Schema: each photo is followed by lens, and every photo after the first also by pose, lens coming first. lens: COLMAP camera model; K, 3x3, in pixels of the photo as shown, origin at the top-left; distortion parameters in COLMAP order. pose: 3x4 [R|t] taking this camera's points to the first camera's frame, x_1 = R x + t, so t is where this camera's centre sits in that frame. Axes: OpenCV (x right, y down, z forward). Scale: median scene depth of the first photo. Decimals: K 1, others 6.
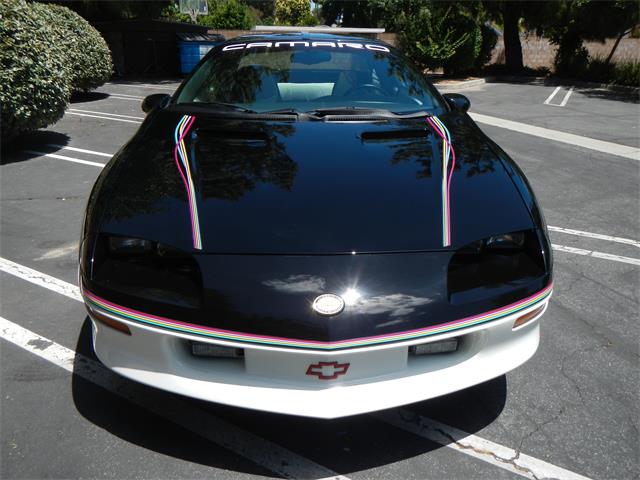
lens RADIAL K [[524.8, 0, 314.5], [0, 524.8, 238.4], [0, 0, 1]] dist [0.010702, -0.027014]
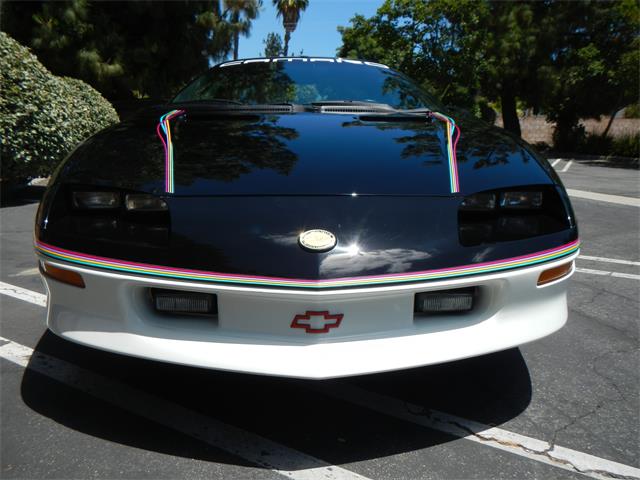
lens RADIAL K [[524.8, 0, 319.6], [0, 524.8, 237.2], [0, 0, 1]] dist [0.010702, -0.027014]
pose [[0.999997, 0.001363, -0.002096, 0.024869], [-0.001676, 0.987521, -0.157477, 0.198651], [0.001855, 0.157480, 0.987520, 0.129367]]
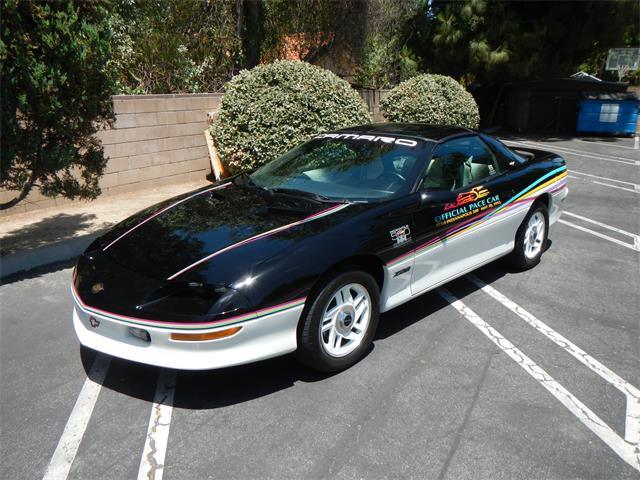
lens RADIAL K [[524.8, 0, 320.5], [0, 524.8, 238.8], [0, 0, 1]] dist [0.010702, -0.027014]
pose [[0.683402, 0.184257, -0.706407, 1.524494], [-0.242702, 0.969930, 0.018195, -0.229145], [0.688518, 0.159012, 0.707572, 0.119475]]
